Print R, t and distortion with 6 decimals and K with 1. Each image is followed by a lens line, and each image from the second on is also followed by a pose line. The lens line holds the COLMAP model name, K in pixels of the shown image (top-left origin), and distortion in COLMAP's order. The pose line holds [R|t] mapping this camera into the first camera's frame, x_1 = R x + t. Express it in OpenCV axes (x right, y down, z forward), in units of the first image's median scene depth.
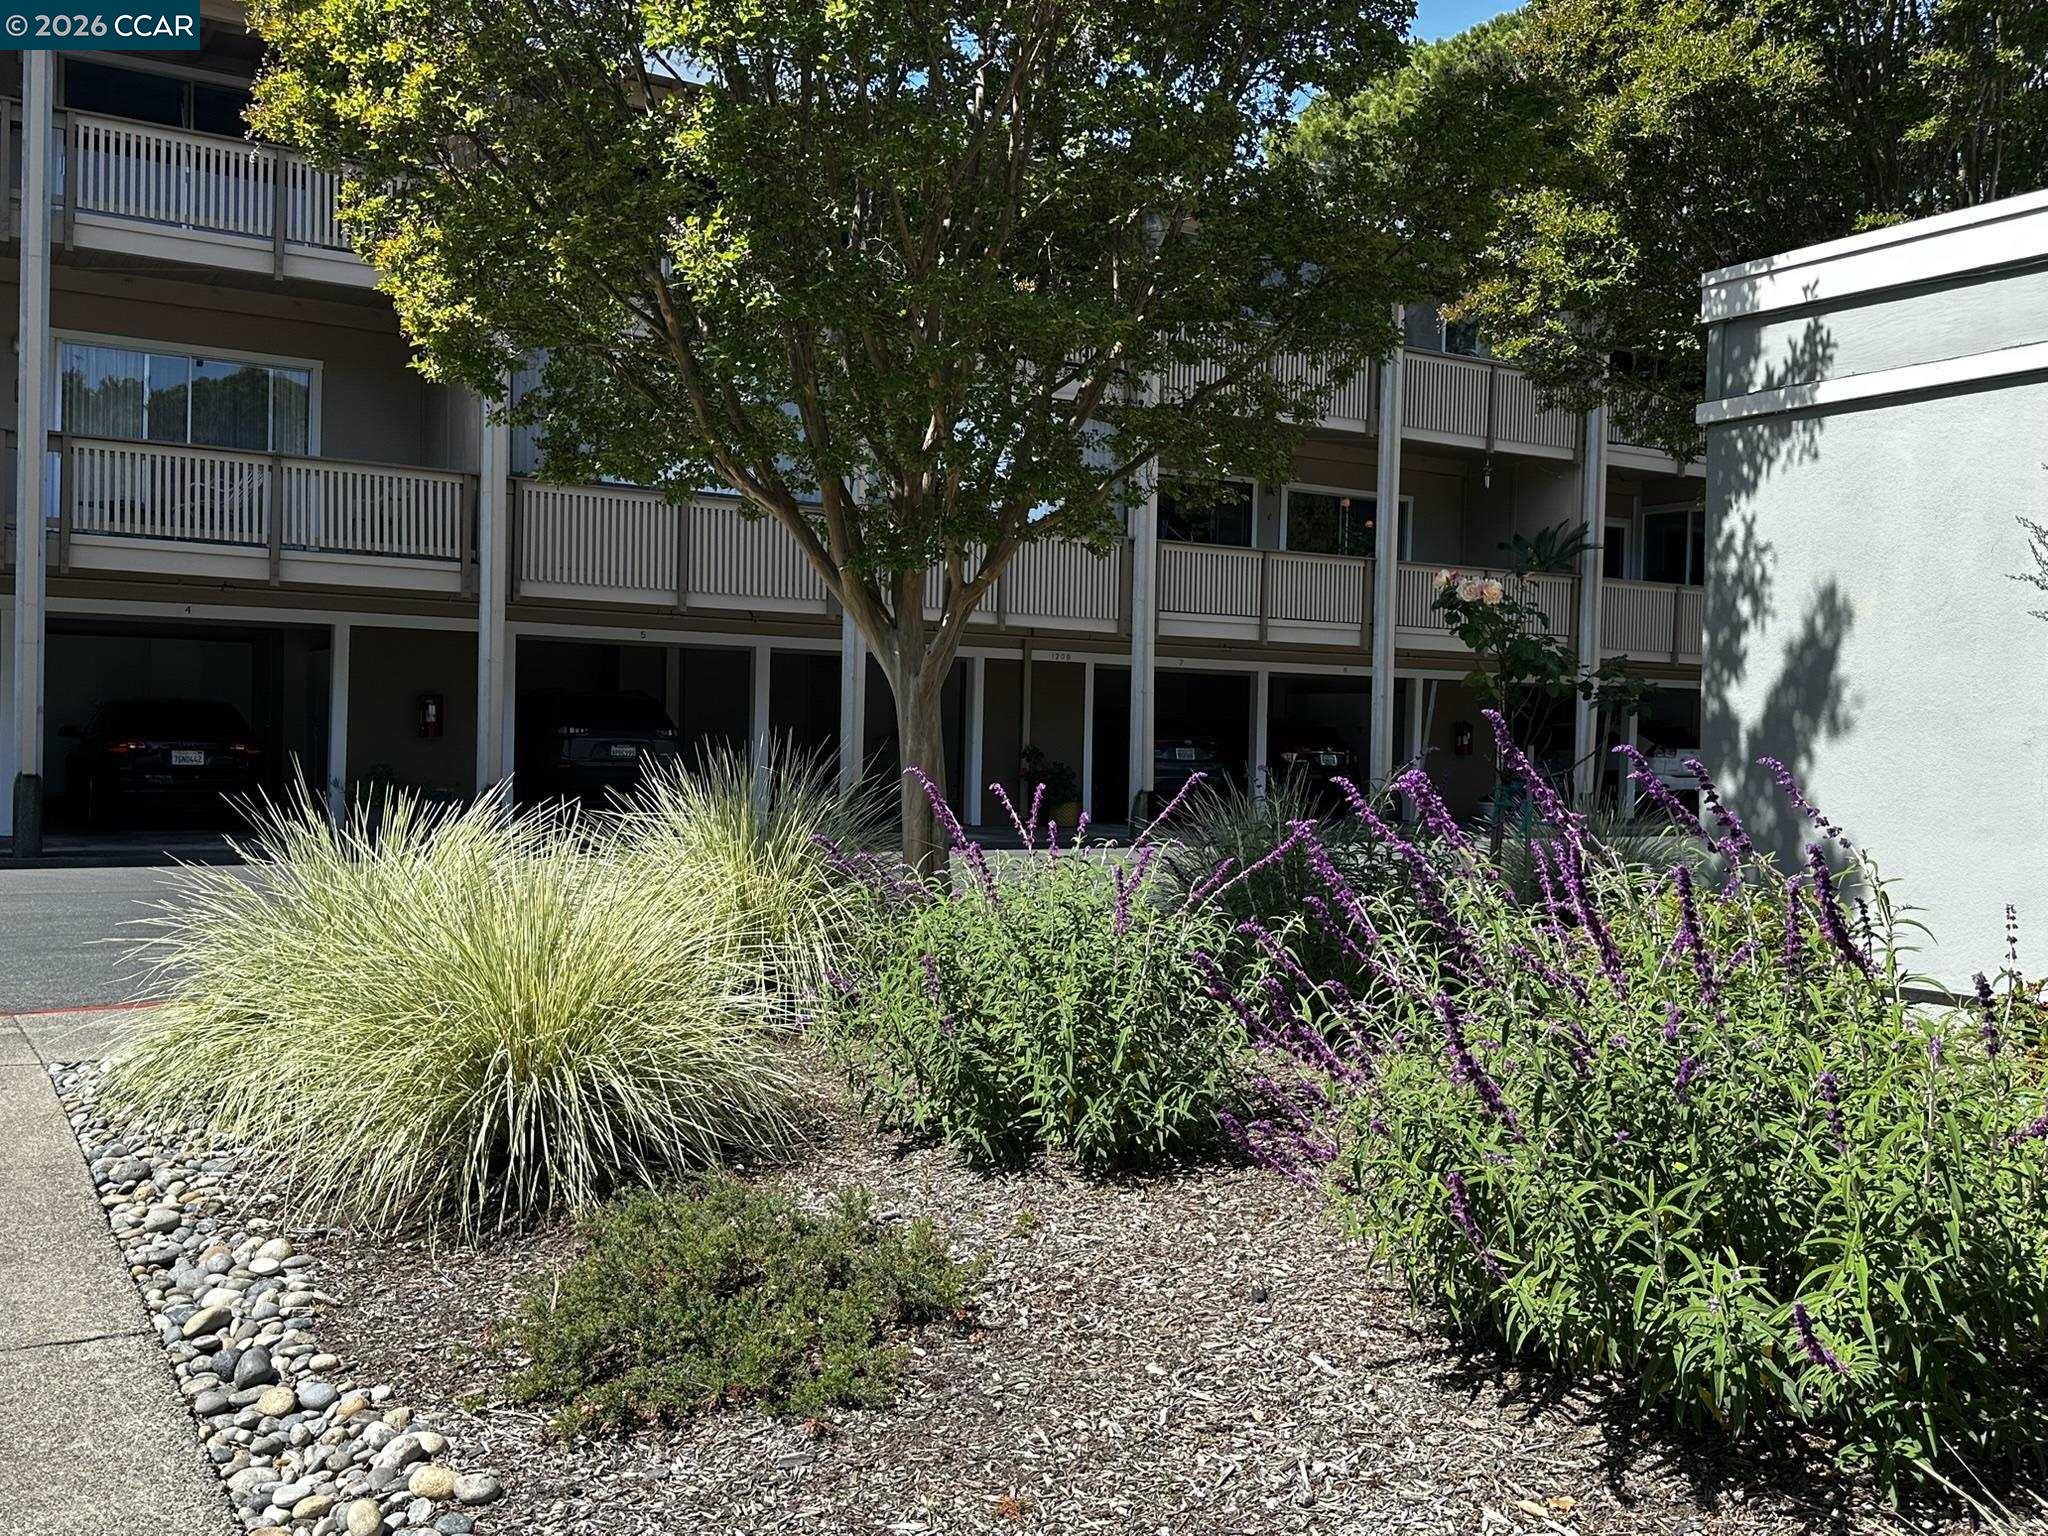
lens RADIAL K [[1815.9, 0, 1024.0], [0, 1815.9, 768.0], [0, 0, 1]] dist [0.000585, -0.002715]
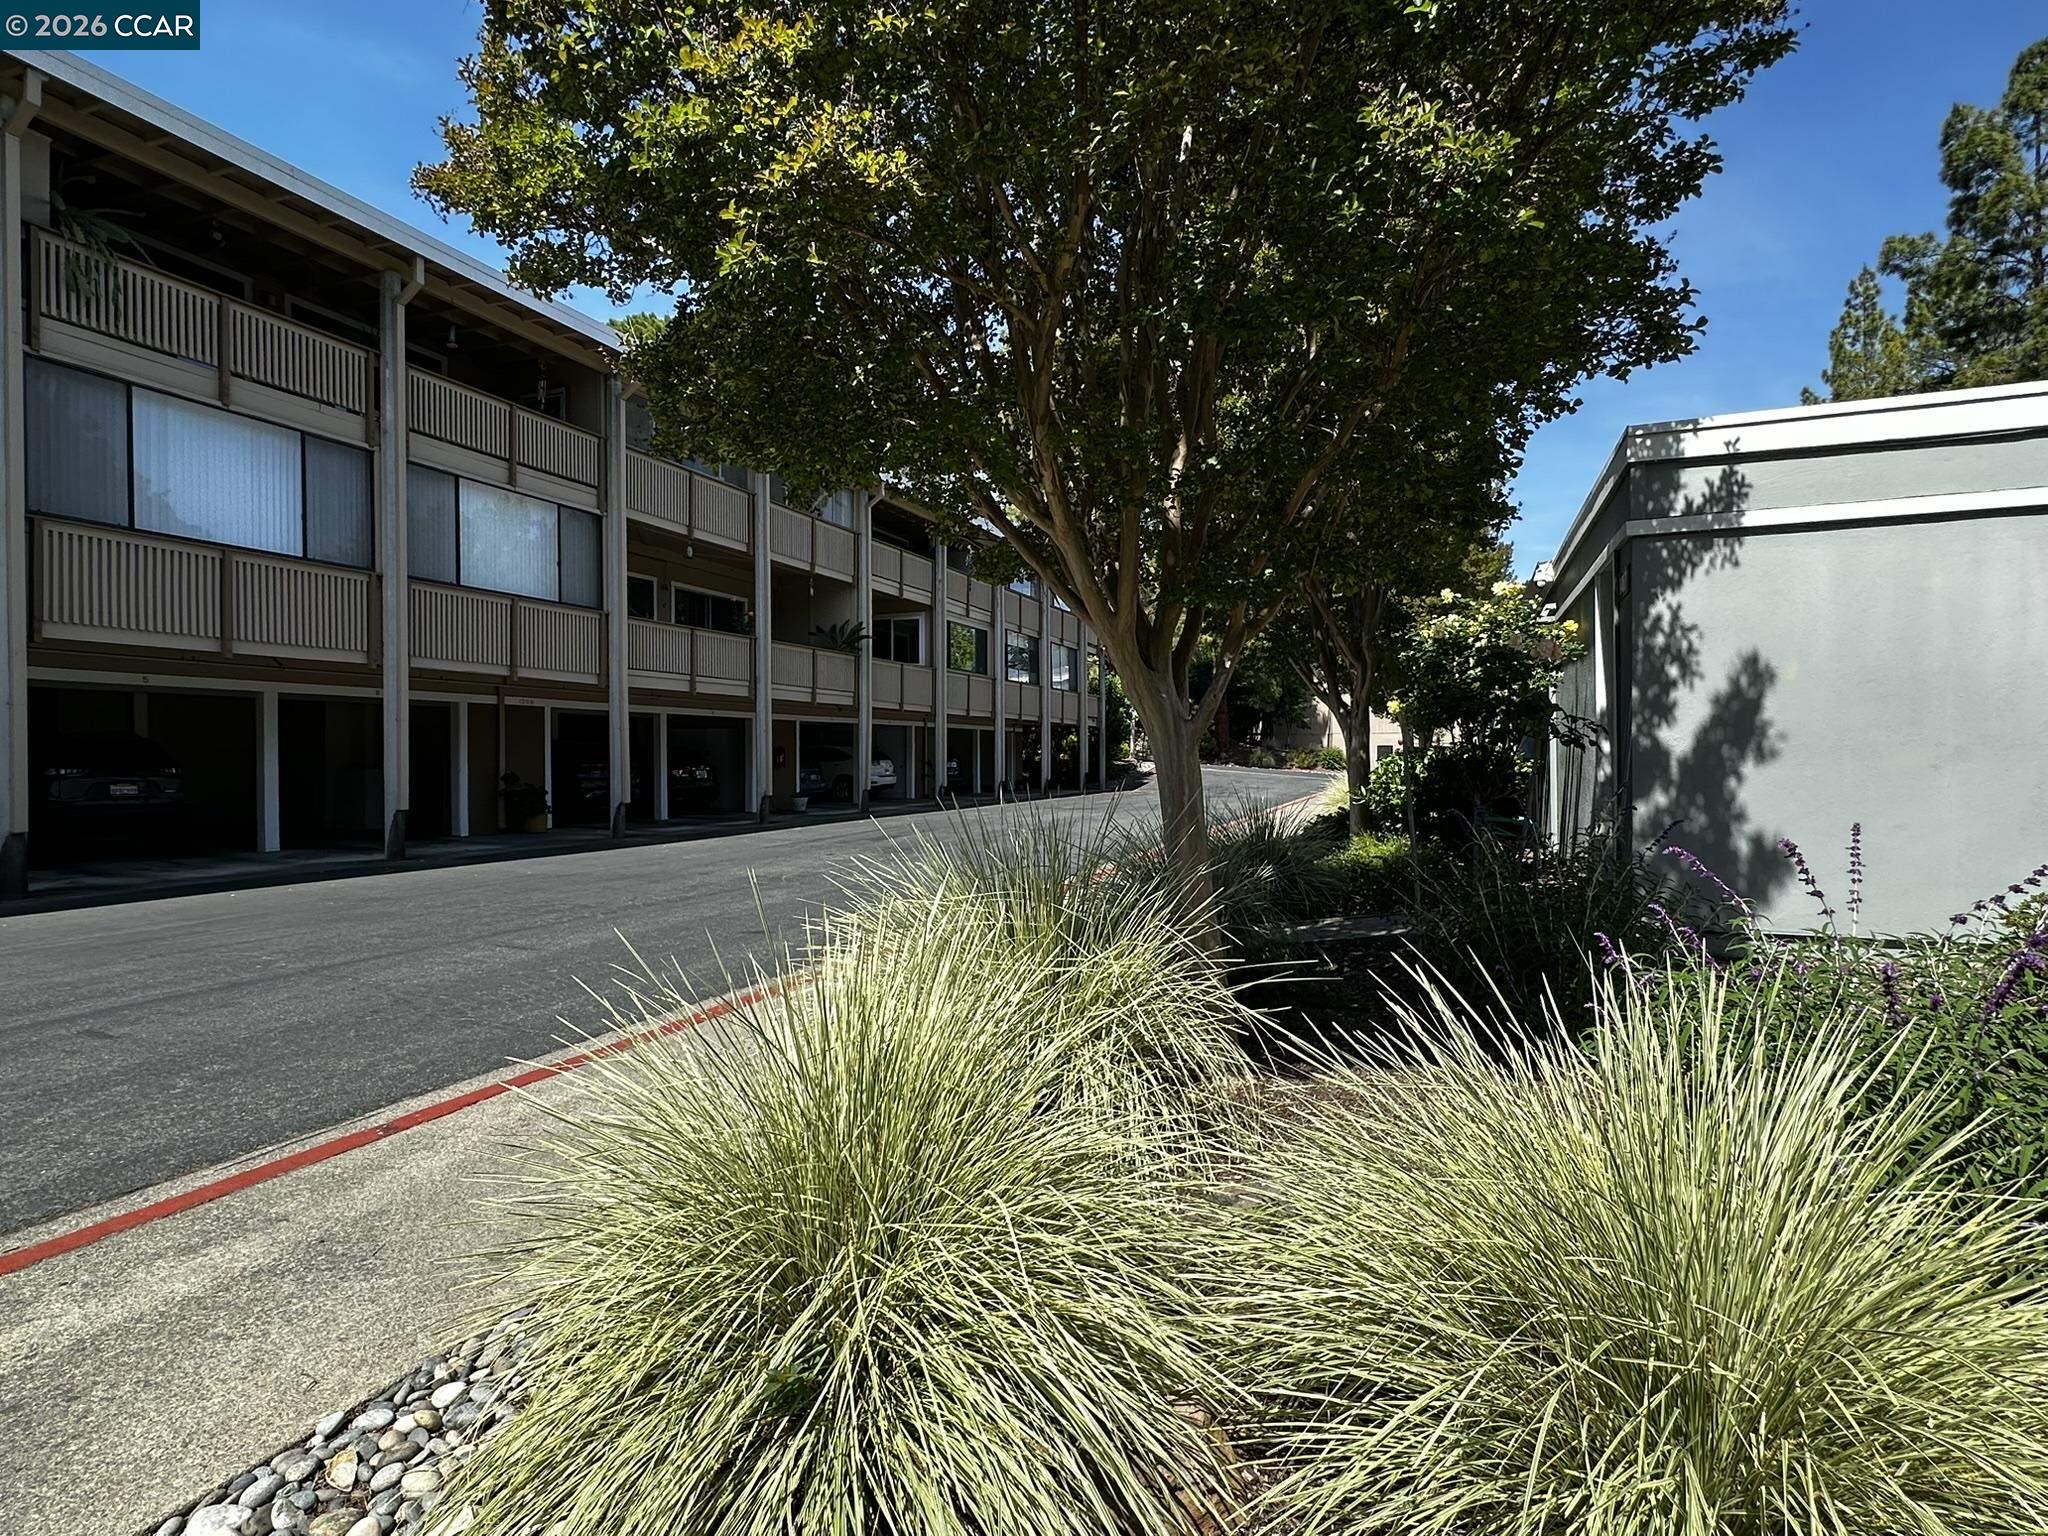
lens RADIAL K [[1013.9, 0, 1024.0], [0, 1013.9, 768.0], [0, 0, 1]] dist [0.011031, -0.000043]
pose [[0.801874, -0.034819, 0.596478, -0.469532], [0.033001, 0.999358, 0.013971, -0.041525], [-0.596581, 0.008481, 0.802508, 0.674532]]
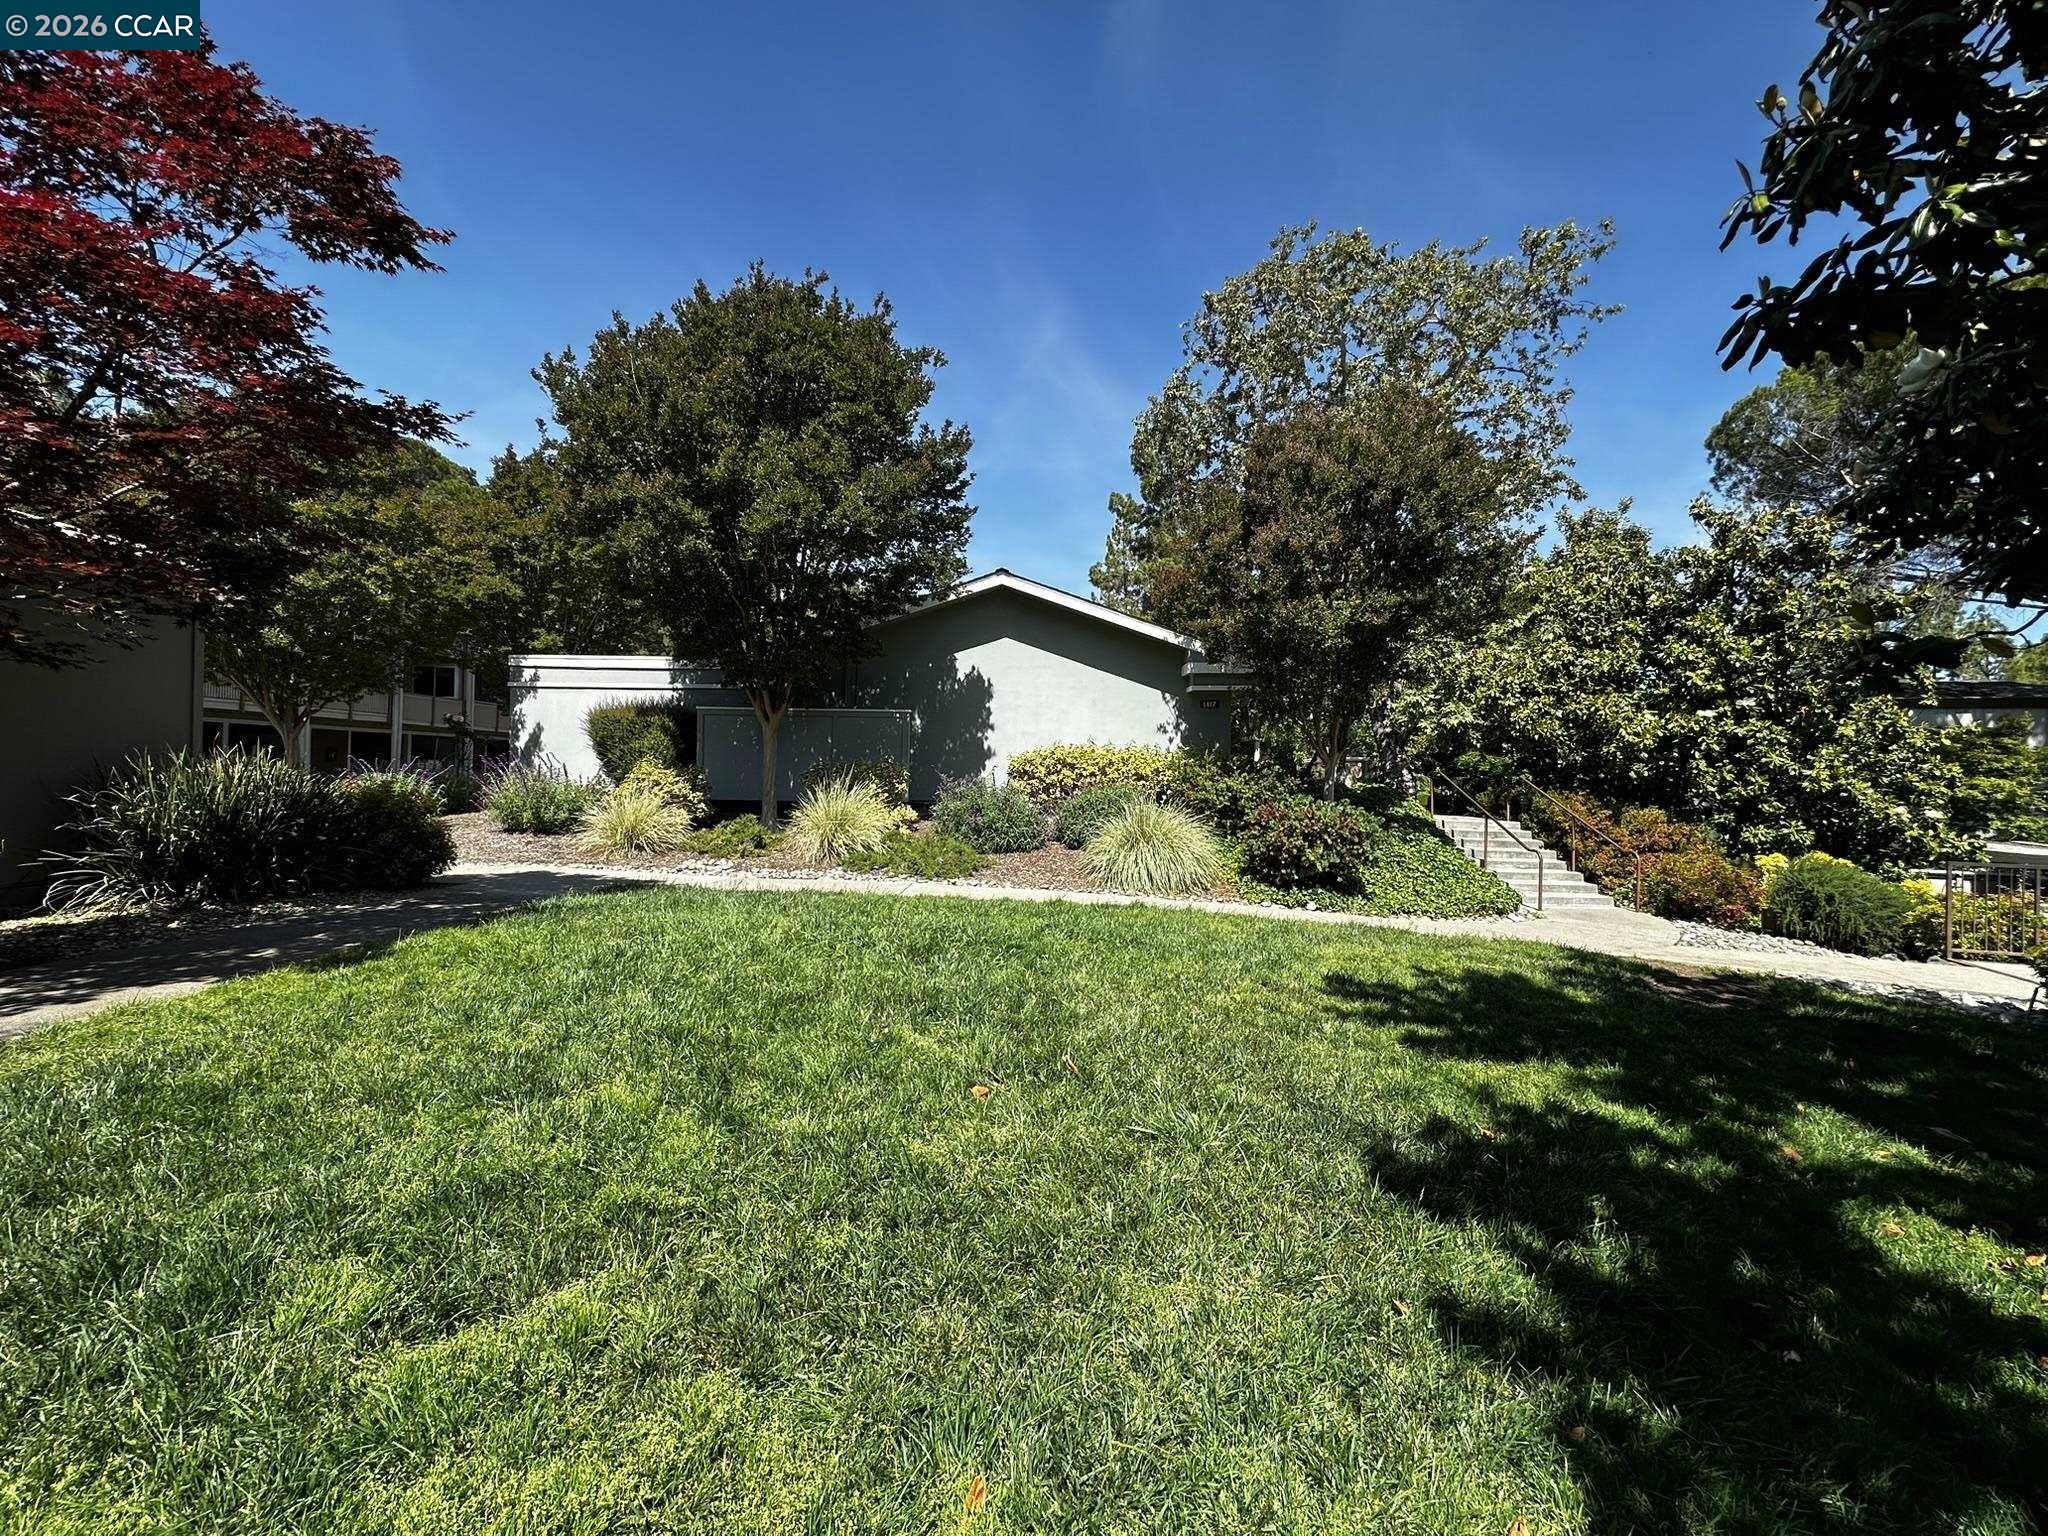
lens RADIAL K [[817.6, 0, 1023.0], [0, 817.6, 768.0], [0, 0, 1]] dist [-0.003247, 0.001533]
pose [[0.512481, 0.011550, 0.858621, -0.800452], [-0.005956, 0.999933, -0.009896, 0.039695], [-0.858678, -0.000043, 0.512515, -1.300383]]
